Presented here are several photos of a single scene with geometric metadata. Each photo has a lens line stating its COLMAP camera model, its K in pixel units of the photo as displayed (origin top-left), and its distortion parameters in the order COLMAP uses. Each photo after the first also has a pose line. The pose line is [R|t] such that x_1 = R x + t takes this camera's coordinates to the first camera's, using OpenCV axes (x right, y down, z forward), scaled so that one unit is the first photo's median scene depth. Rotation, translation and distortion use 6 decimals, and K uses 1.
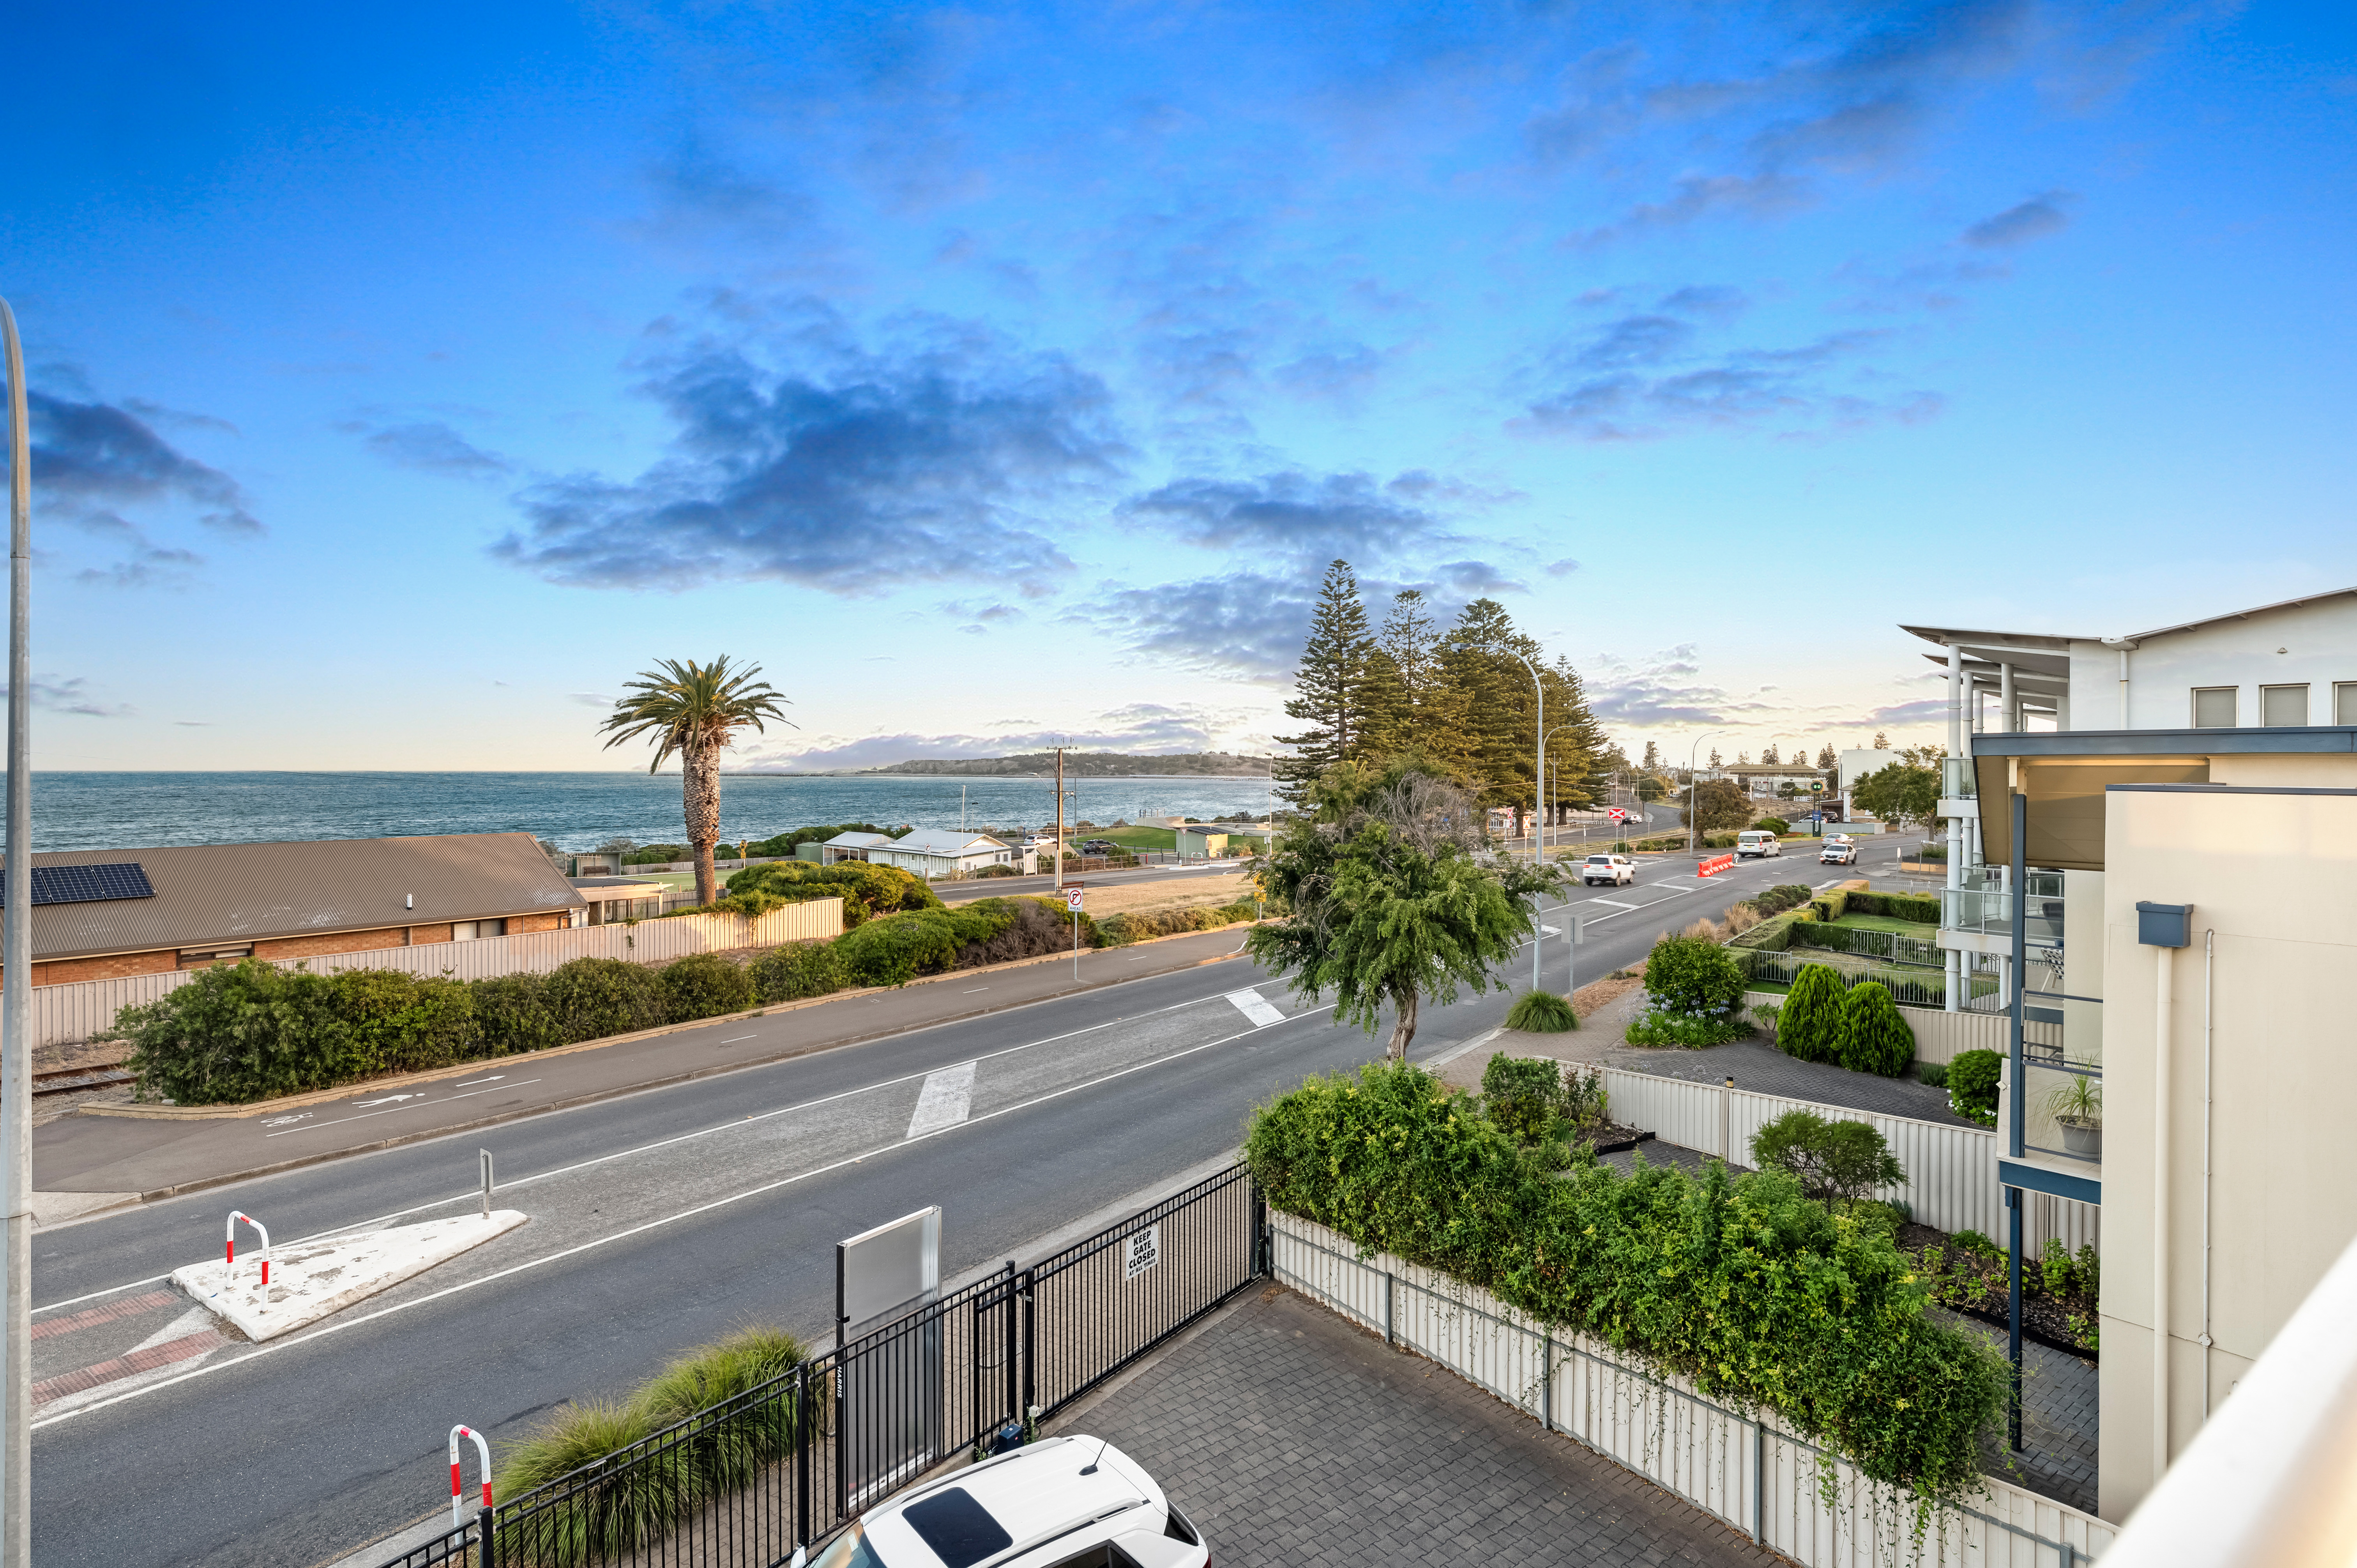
lens RADIAL K [[1176.9, 0, 1178.5], [0, 1176.9, 784.0], [0, 0, 1]] dist [0.013378, 0.000165]
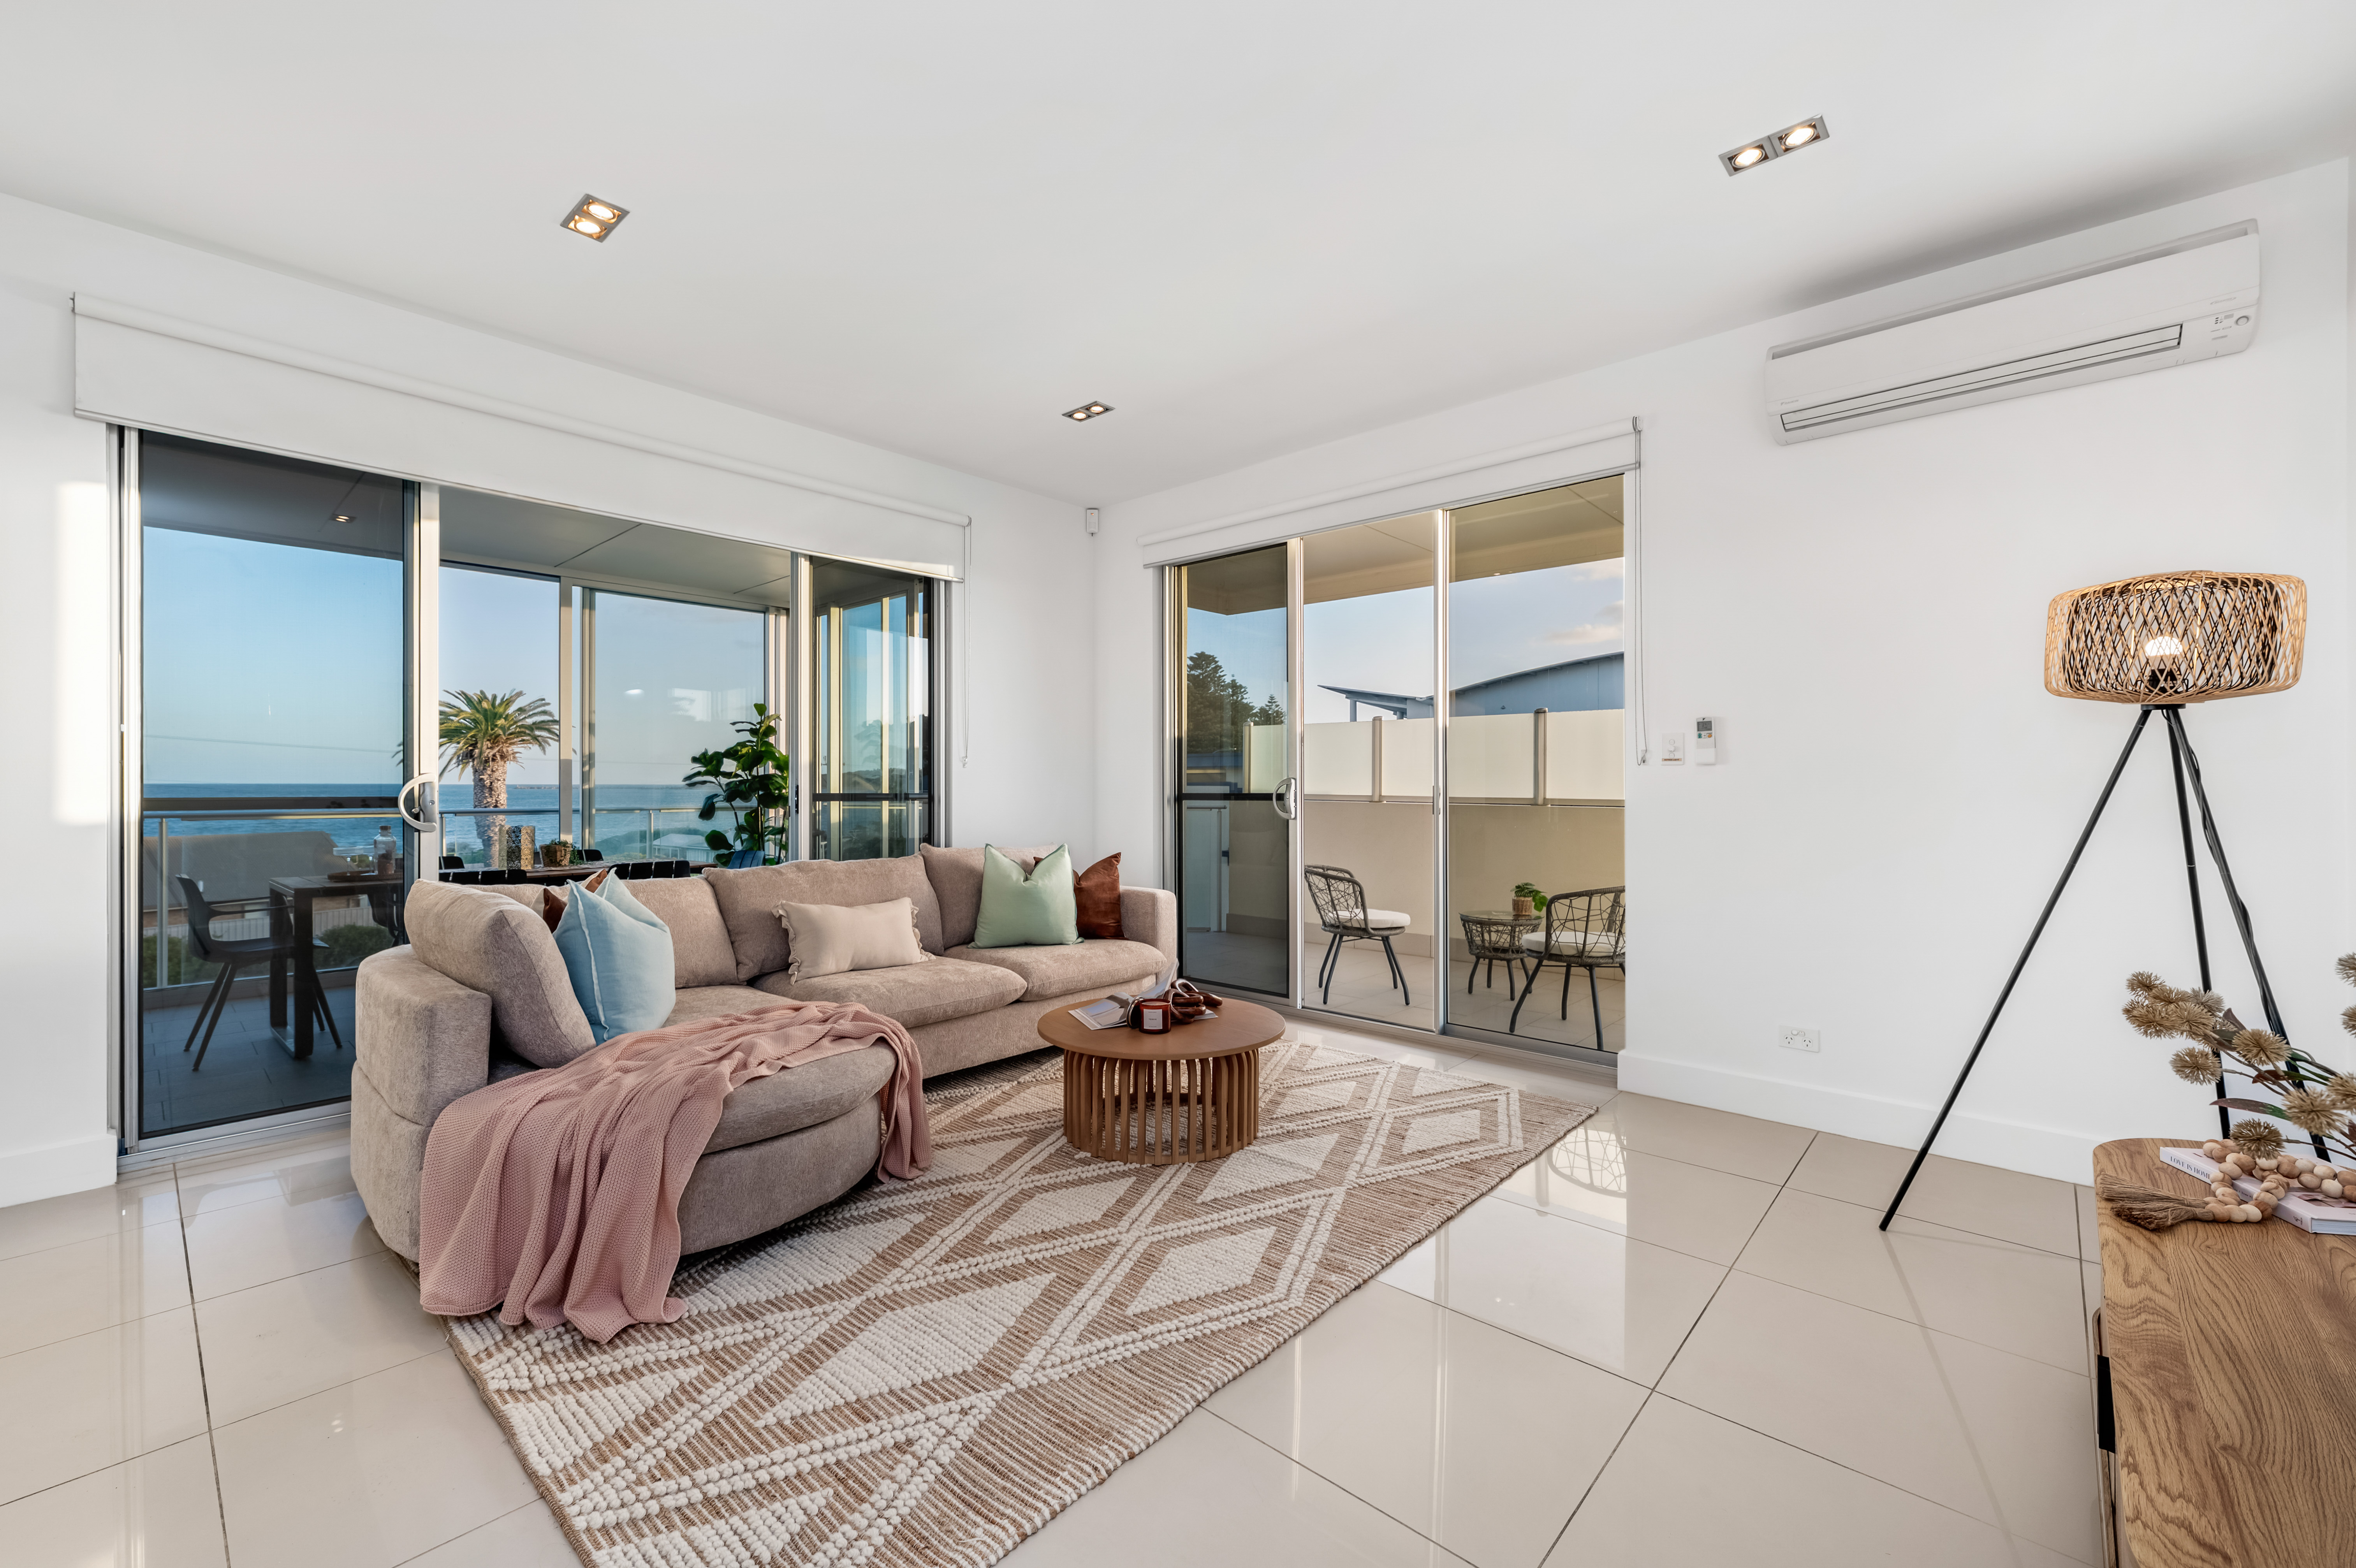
lens RADIAL K [[960.6, 0, 1177.8], [0, 960.6, 774.8], [0, 0, 1]] dist [0.010063, -0.000336]
pose [[0.984896, 0.001391, 0.173140, 0.141313], [0.002506, 0.999748, -0.022288, 0.006977], [-0.173128, 0.022385, 0.984645, -0.134724]]
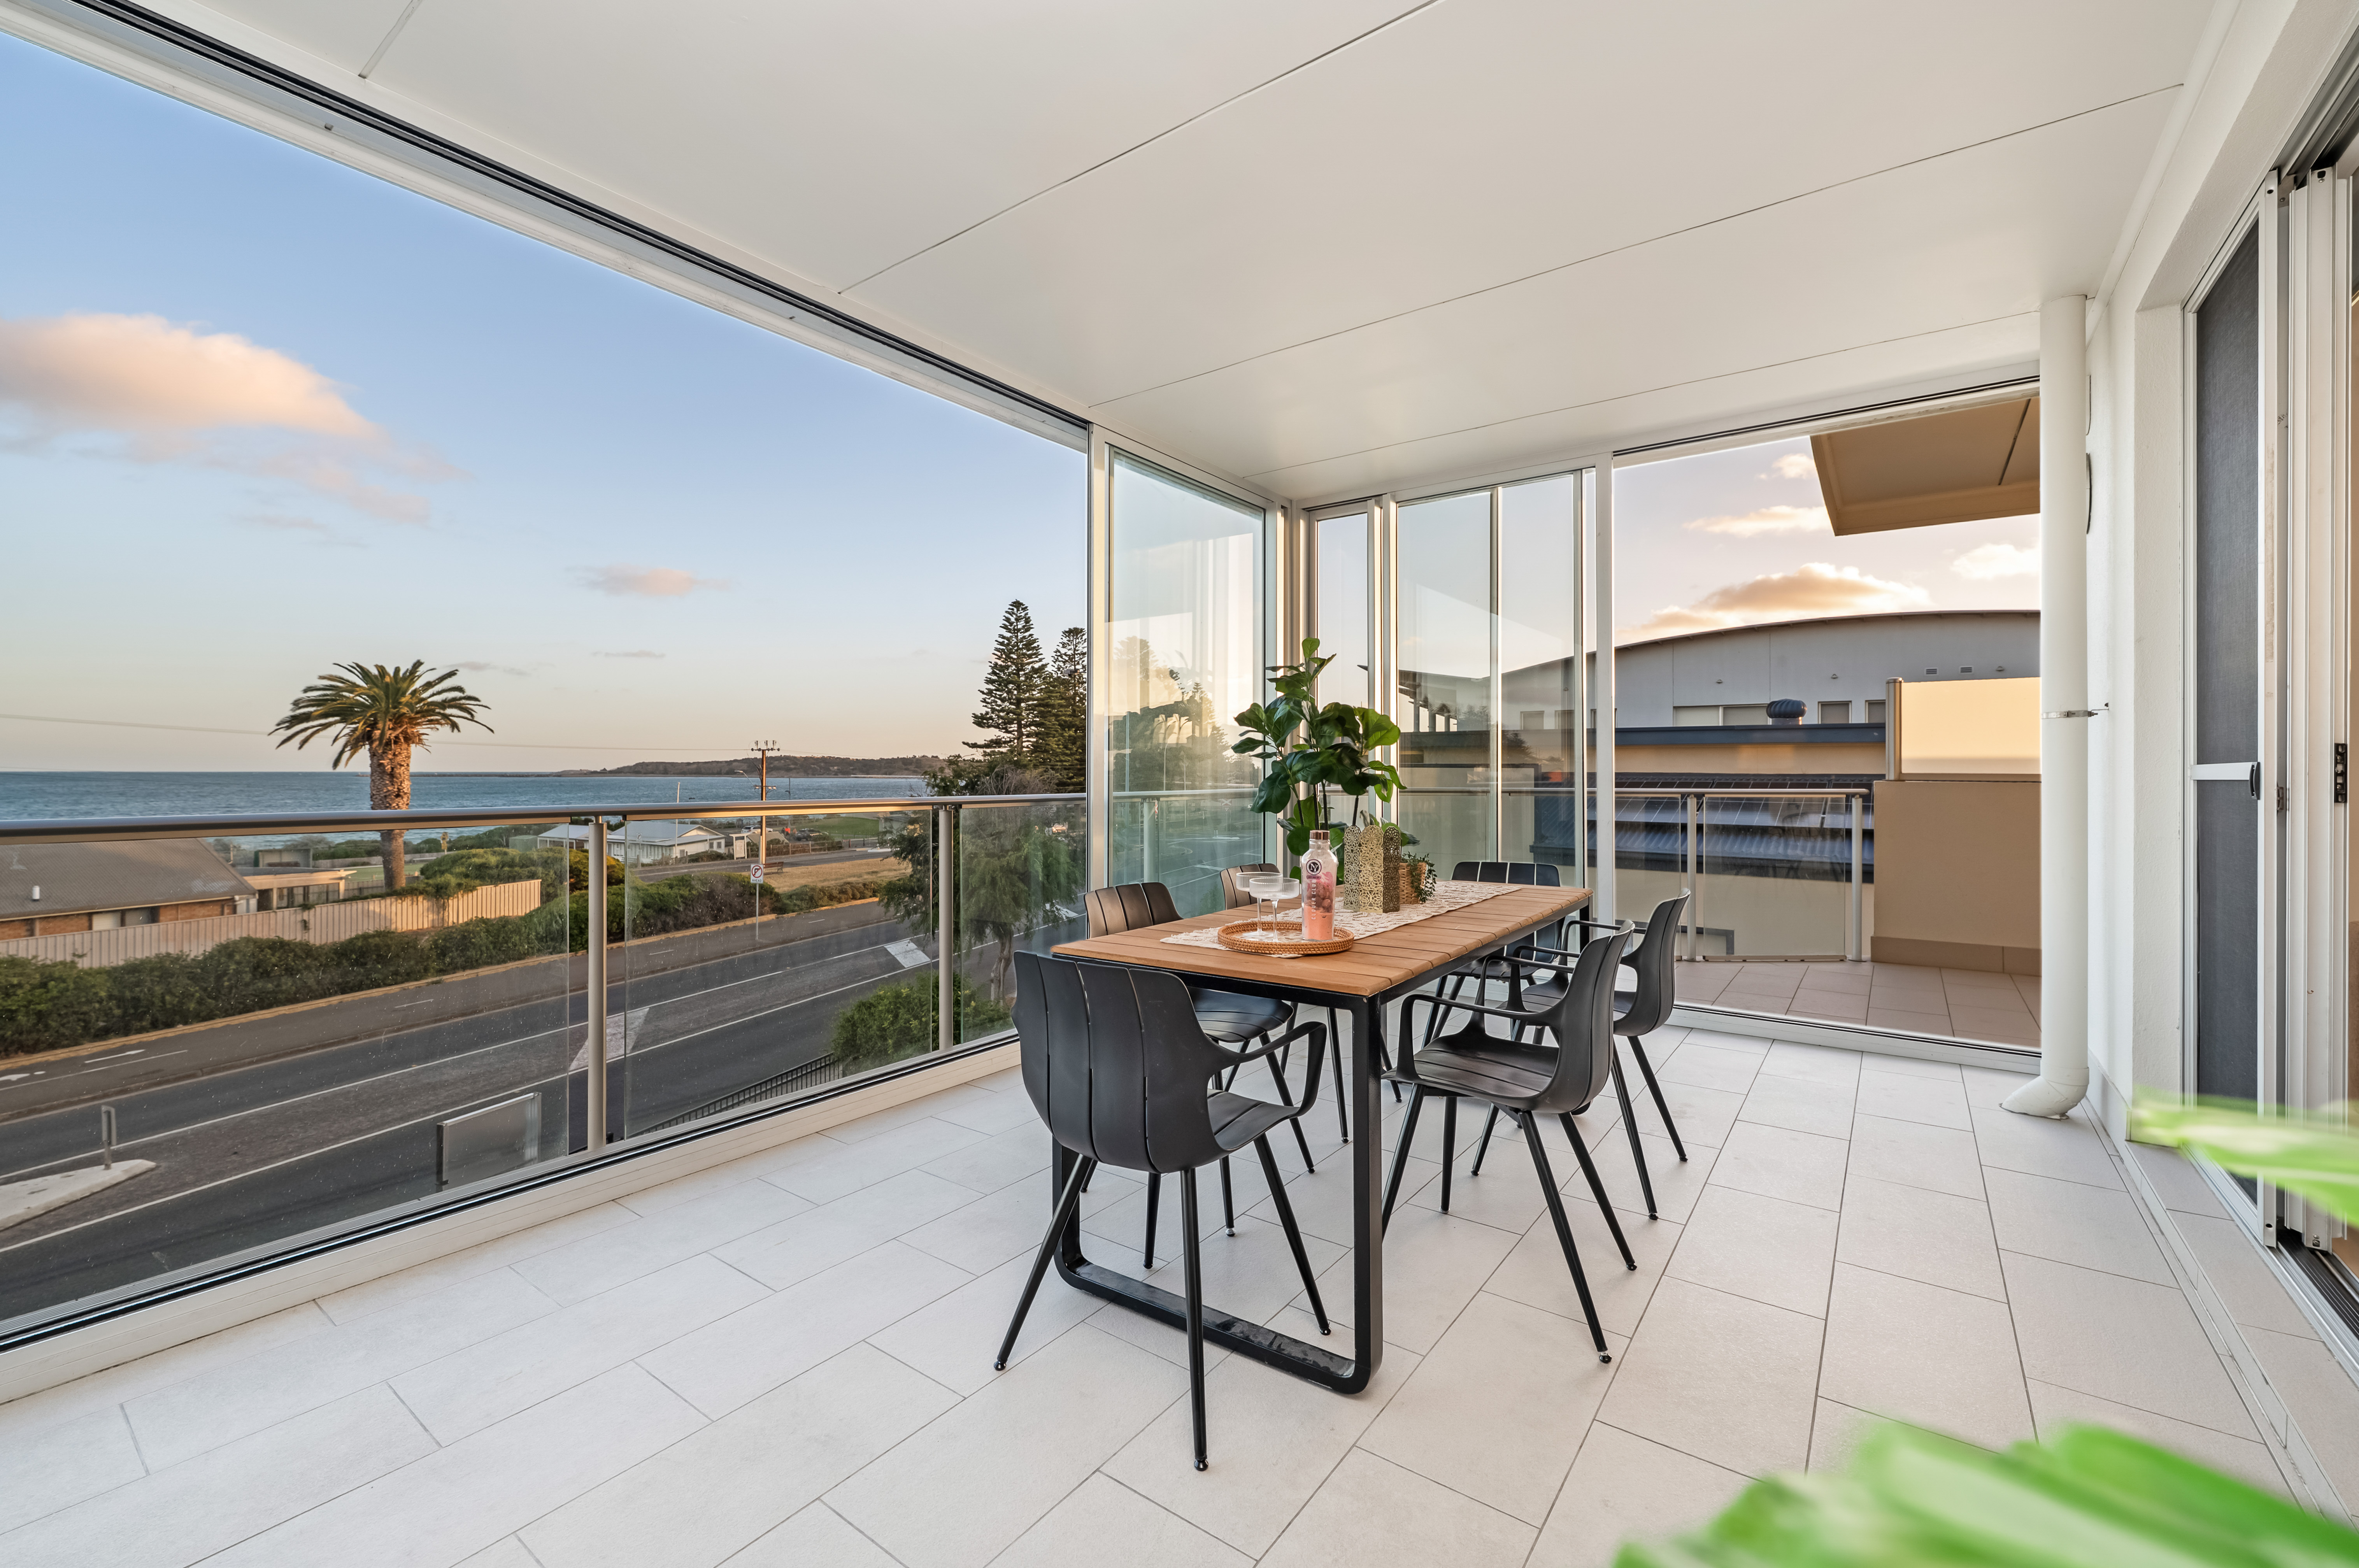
lens RADIAL K [[961.9, 0, 1179.3], [0, 961.9, 774.8], [0, 0, 1]] dist [0.010063, -0.000336]
pose [[0.961595, -0.001713, 0.274468, 0.052284], [0.004237, 0.999954, -0.008604, 0.007349], [-0.274440, 0.009436, 0.961558, -0.060020]]
